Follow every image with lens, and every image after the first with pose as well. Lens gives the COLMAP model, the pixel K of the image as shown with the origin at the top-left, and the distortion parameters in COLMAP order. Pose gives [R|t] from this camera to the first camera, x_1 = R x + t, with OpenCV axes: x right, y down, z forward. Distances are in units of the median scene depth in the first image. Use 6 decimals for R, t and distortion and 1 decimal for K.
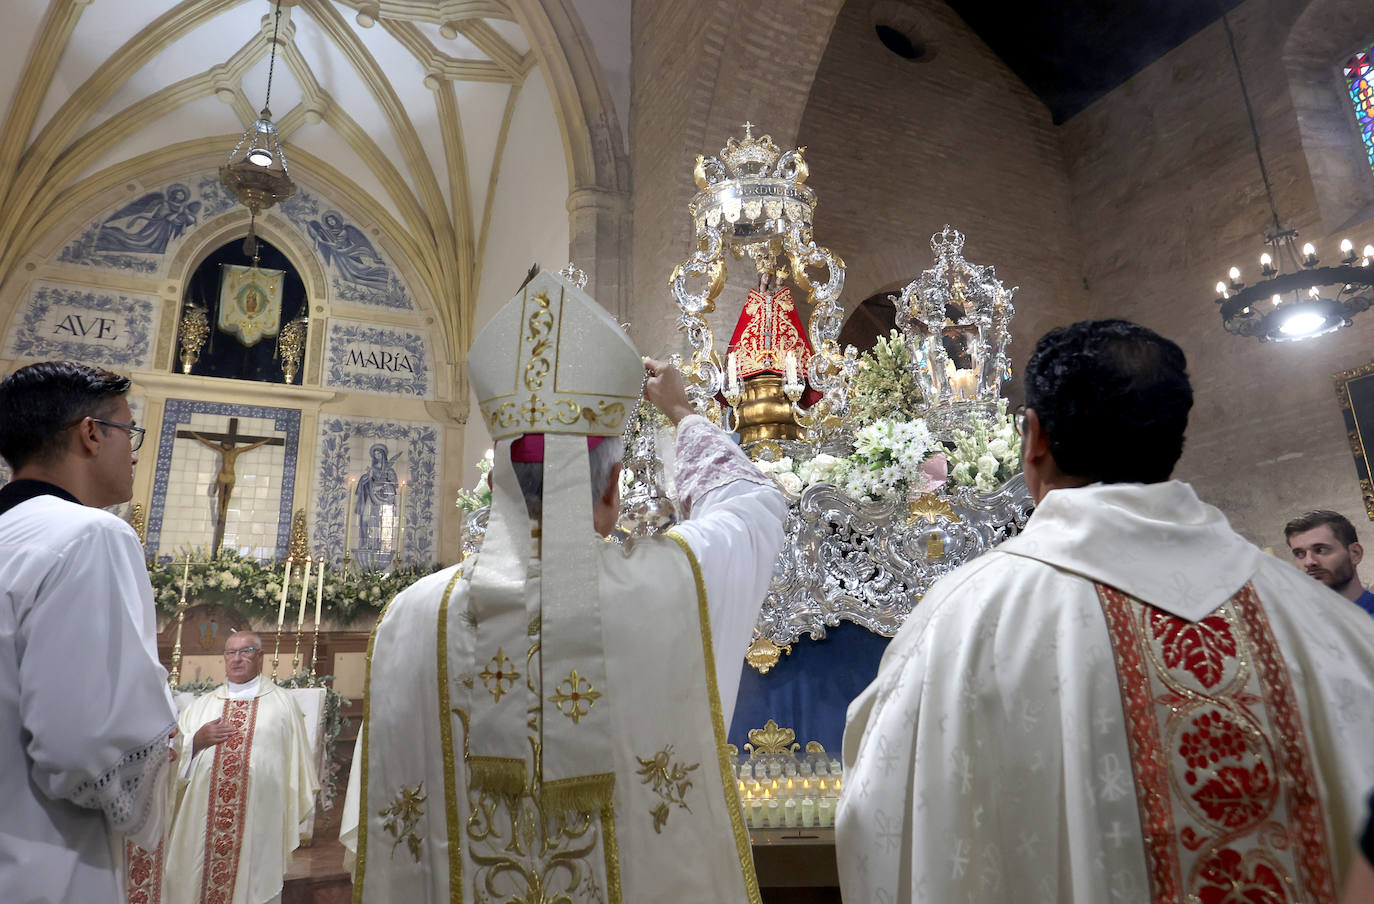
lens RADIAL K [[914.2, 0, 702.6], [0, 914.2, 407.3], [0, 0, 1]] dist [-0.048256, 0.058758]
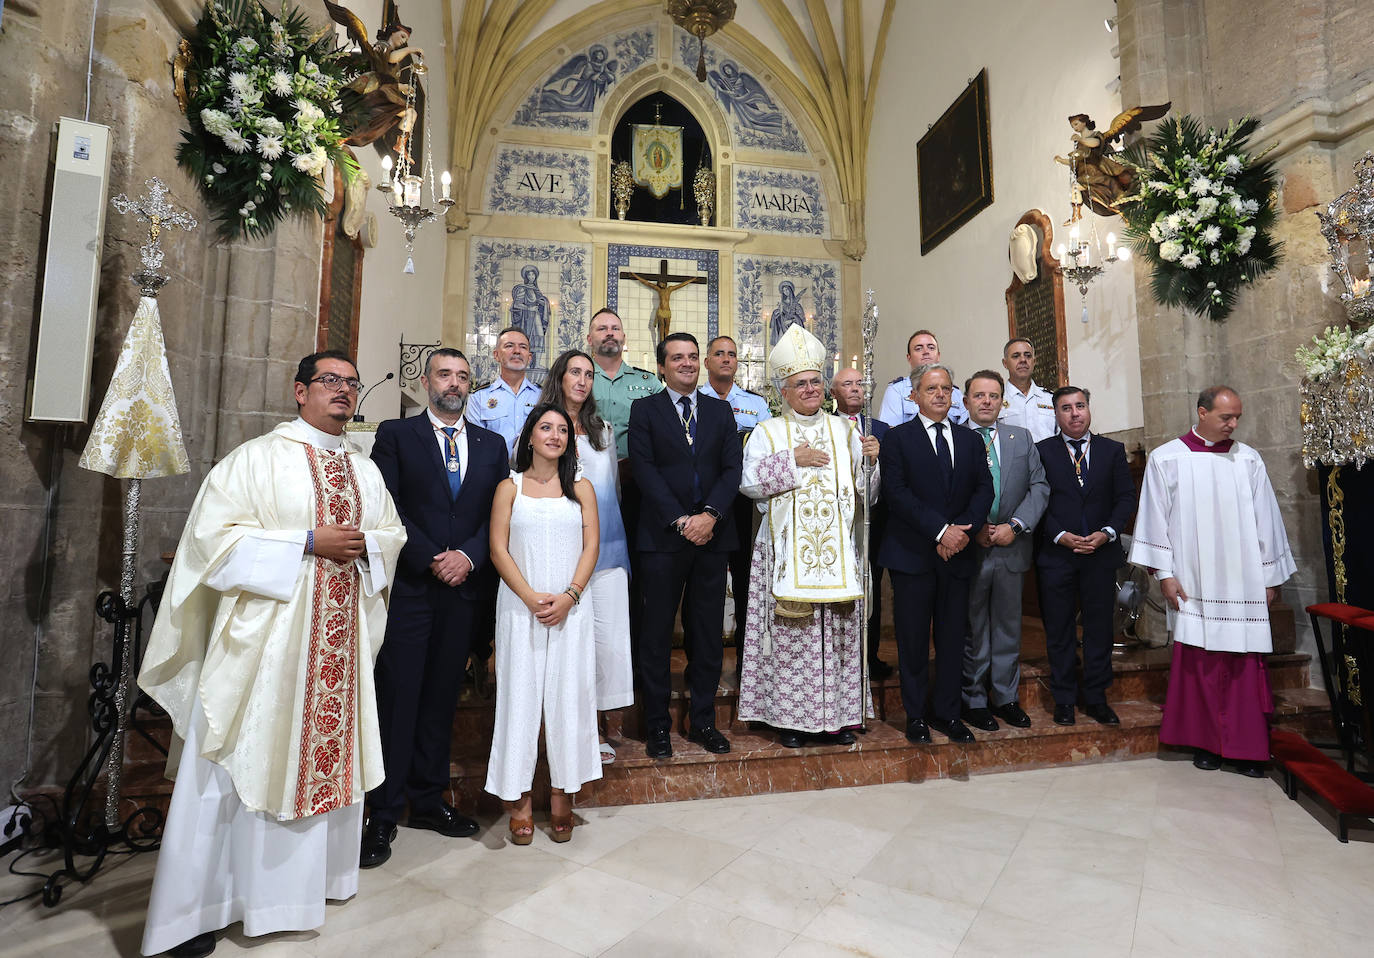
lens RADIAL K [[752.3, 0, 727.2], [0, 752.3, 448.2], [0, 0, 1]] dist [-0.069647, 0.034652]
pose [[0.966722, 0.013326, -0.255481, -0.208103], [0.040330, 0.978216, 0.203632, 0.053929], [0.252629, -0.207159, 0.945126, 0.111648]]
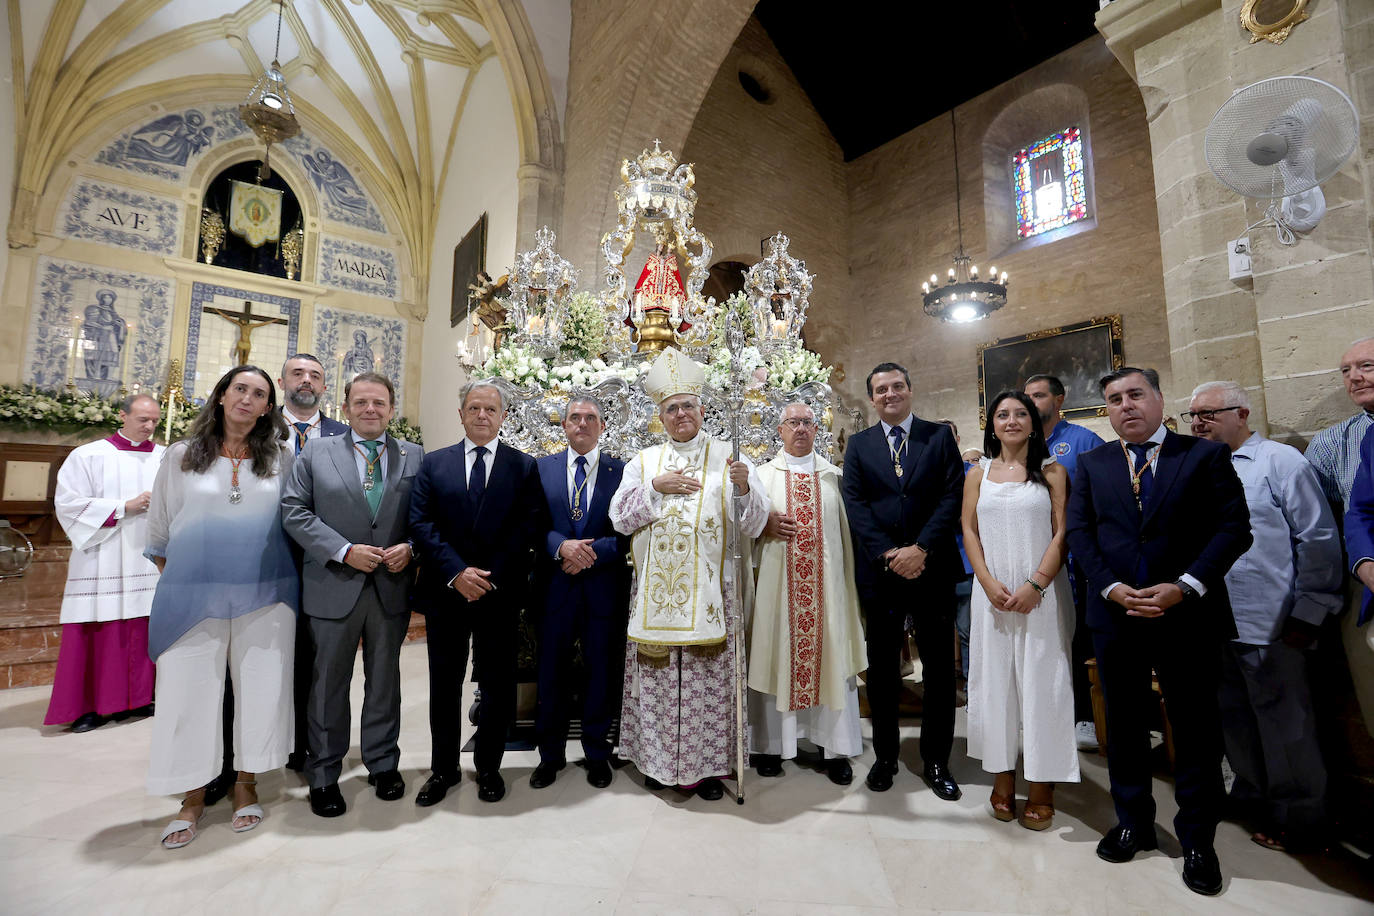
lens RADIAL K [[624.2, 0, 694.4], [0, 624.2, 453.7], [0, 0, 1]] dist [-0.044275, 0.012892]
pose [[0.979477, 0.061239, 0.192026, -0.023865], [-0.097420, 0.977888, 0.185055, 0.000883], [-0.176447, -0.199964, 0.963785, -0.045499]]
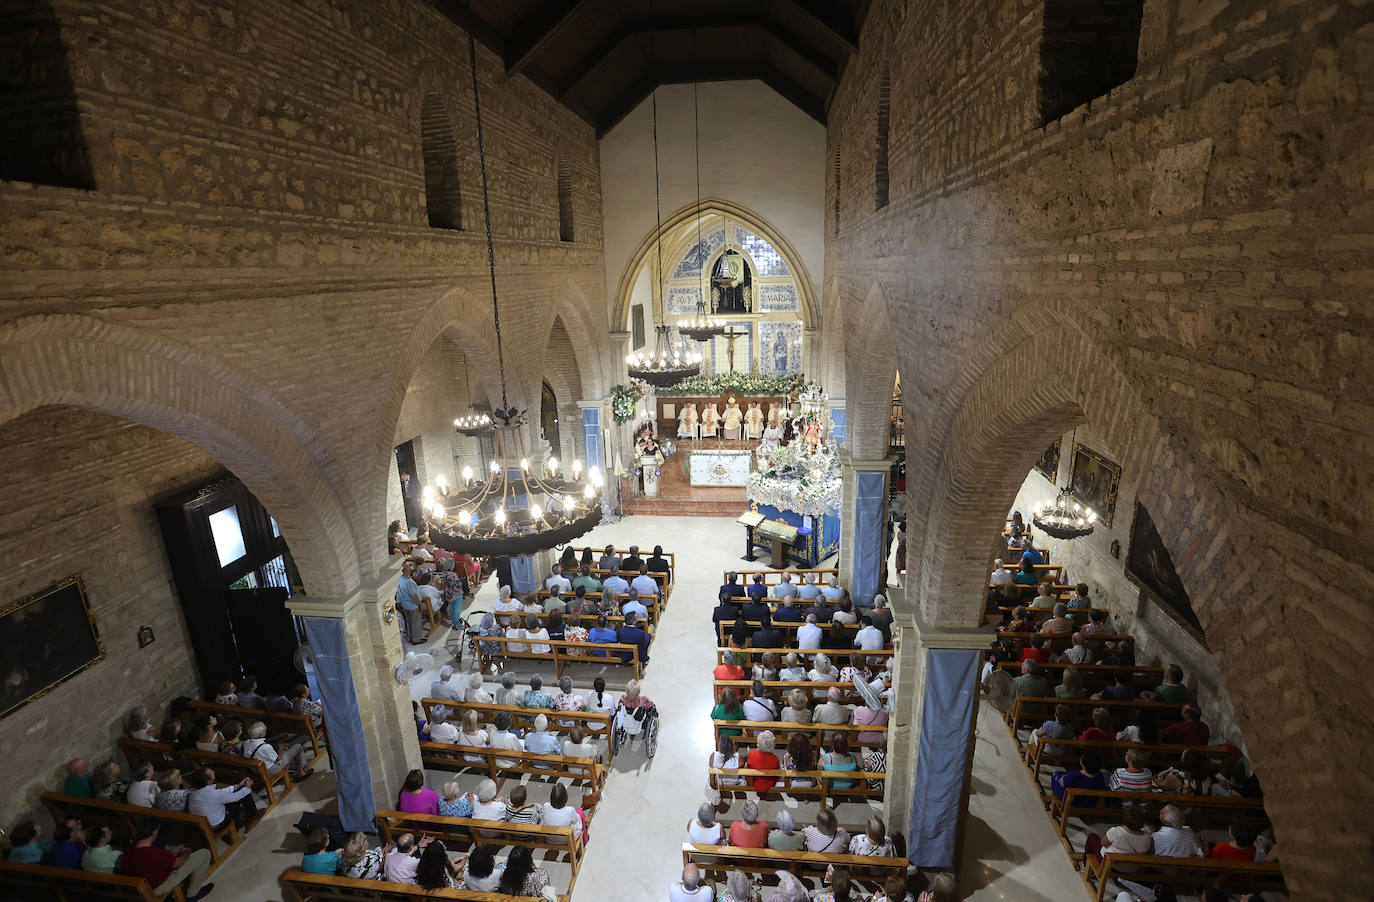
lens RADIAL K [[642.7, 0, 690.3], [0, 642.7, 445.9], [0, 0, 1]] dist [-0.068672, 0.039840]
pose [[0.830944, 0.160622, -0.532666, 0.537341], [0.160805, 0.847218, 0.506323, -0.733799], [0.532611, -0.506381, 0.678162, -0.669604]]
